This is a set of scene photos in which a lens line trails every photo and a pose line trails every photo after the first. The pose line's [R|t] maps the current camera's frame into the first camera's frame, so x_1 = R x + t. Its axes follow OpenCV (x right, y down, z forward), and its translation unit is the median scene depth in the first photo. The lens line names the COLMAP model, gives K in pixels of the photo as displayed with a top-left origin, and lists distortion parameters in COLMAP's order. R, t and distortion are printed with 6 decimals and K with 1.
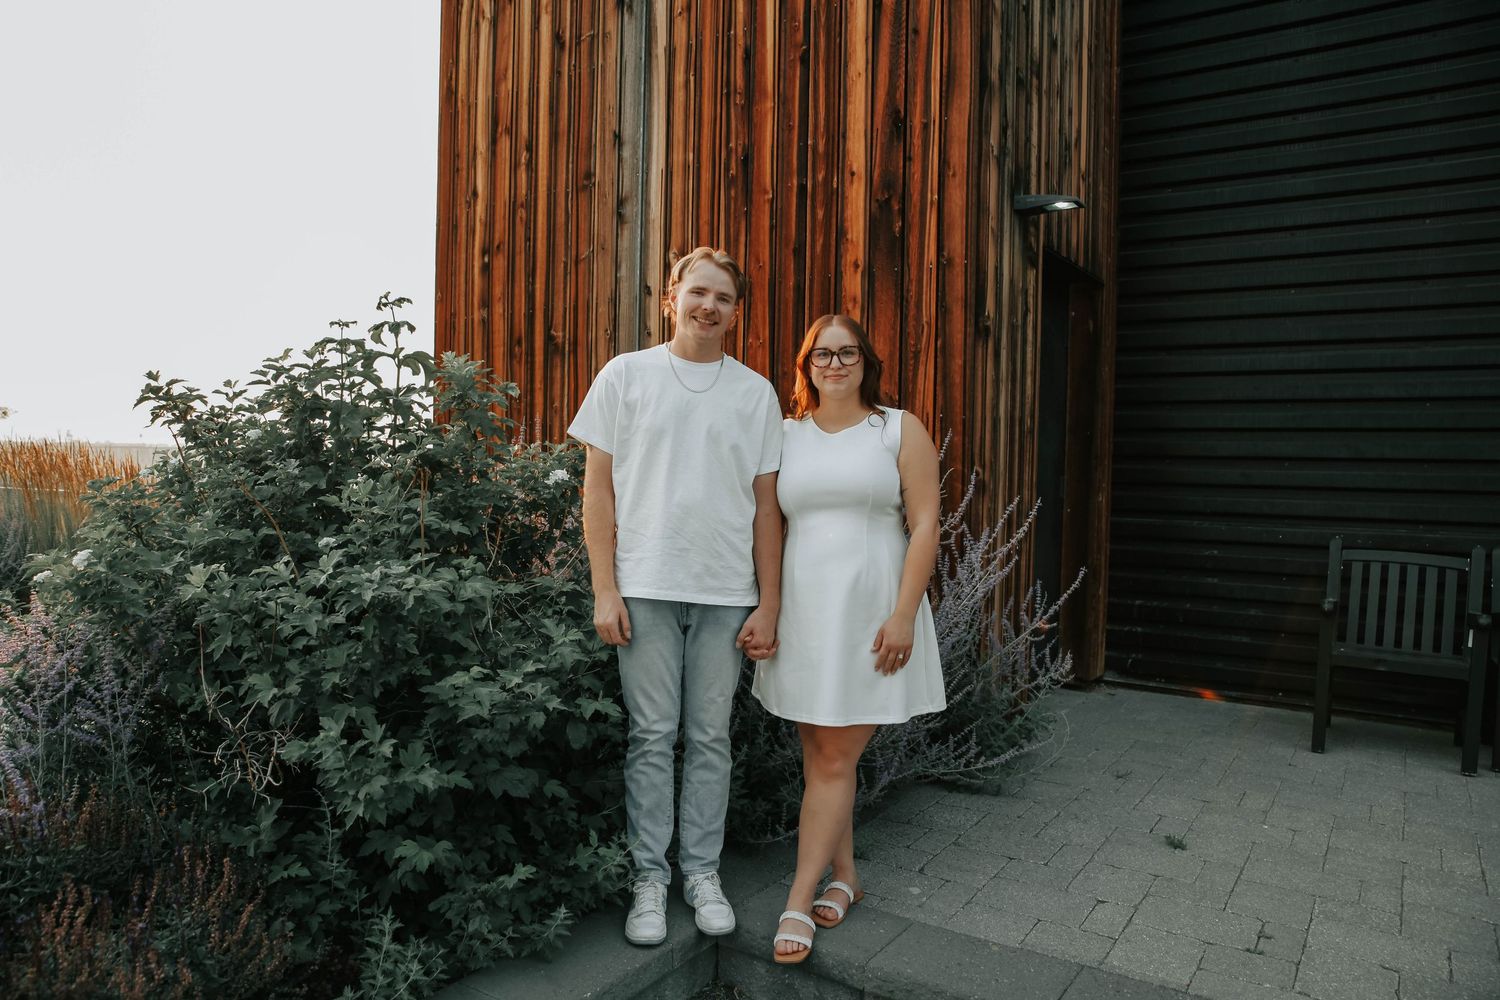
lens RADIAL K [[1027.4, 0, 754.6], [0, 1027.4, 505.2], [0, 0, 1]] dist [-0.109468, 0.083765]
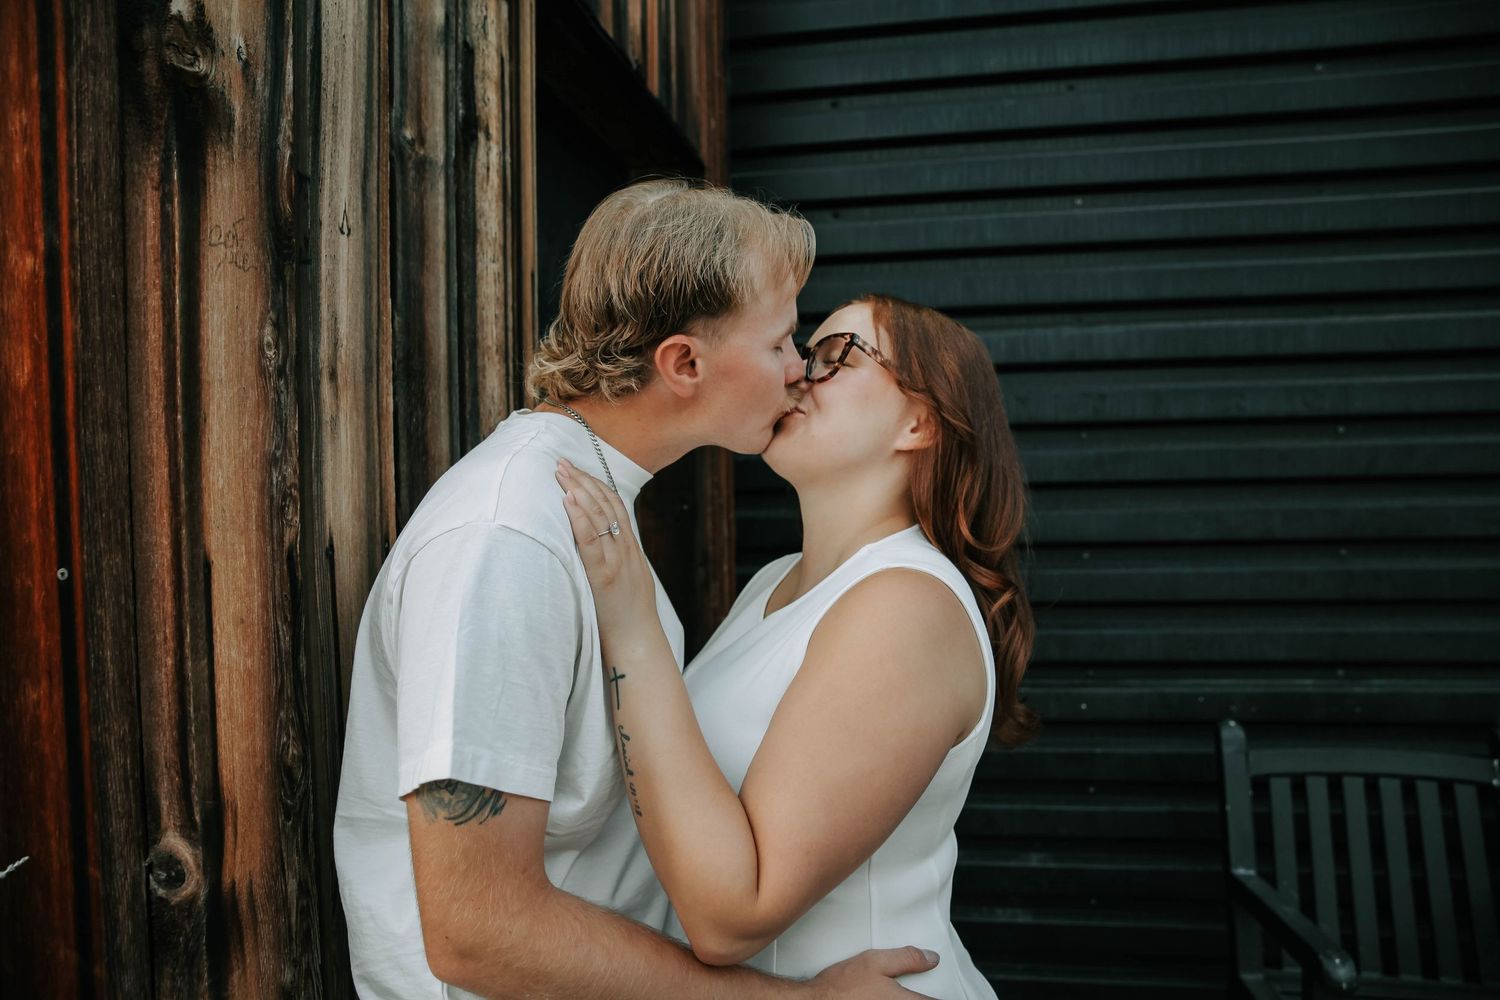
lens RADIAL K [[1027.4, 0, 747.0], [0, 1027.4, 505.0], [0, 0, 1]] dist [-0.109468, 0.083765]
pose [[0.920267, -0.046396, 0.388531, 0.205998], [0.054743, 0.998446, -0.010436, -0.074971], [-0.387443, 0.030874, 0.921376, 0.661181]]
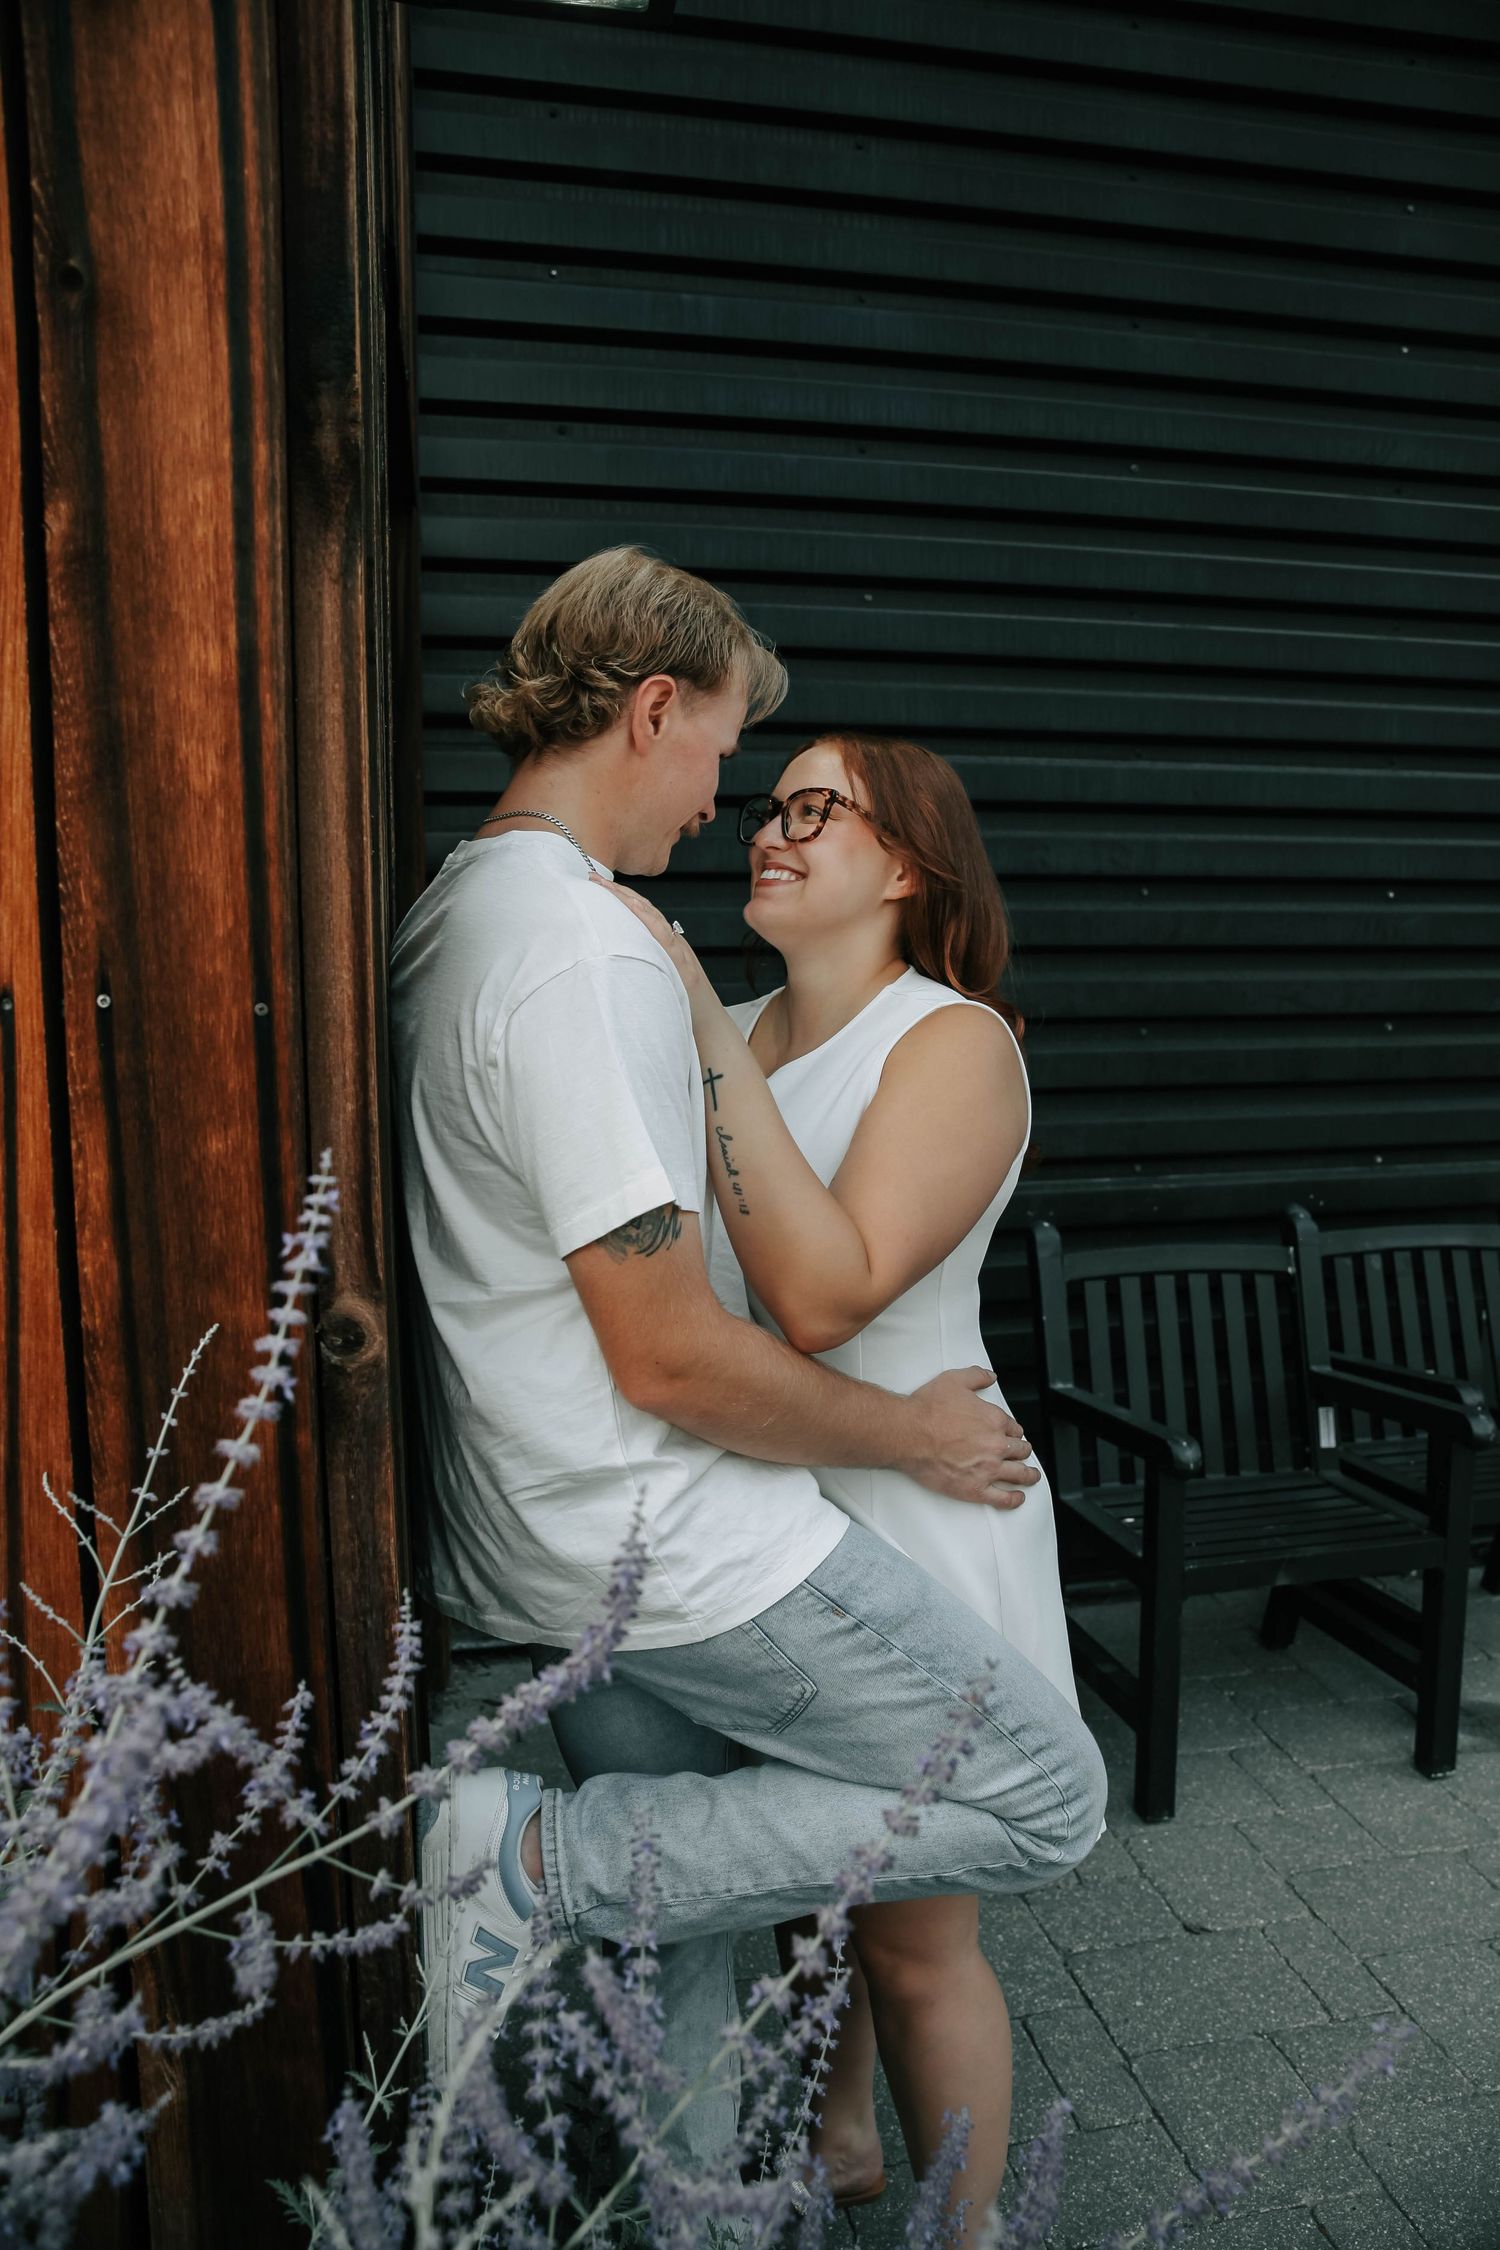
lens RADIAL K [[1541.1, 0, 770.5], [0, 1541.1, 1132.4], [0, 0, 1]] dist [-0.109468, 0.083765]
pose [[0.705908, -0.106480, 0.700254, 0.076466], [0.049040, 0.993611, 0.101651, -0.072931], [-0.706604, -0.037415, 0.706619, 0.643834]]
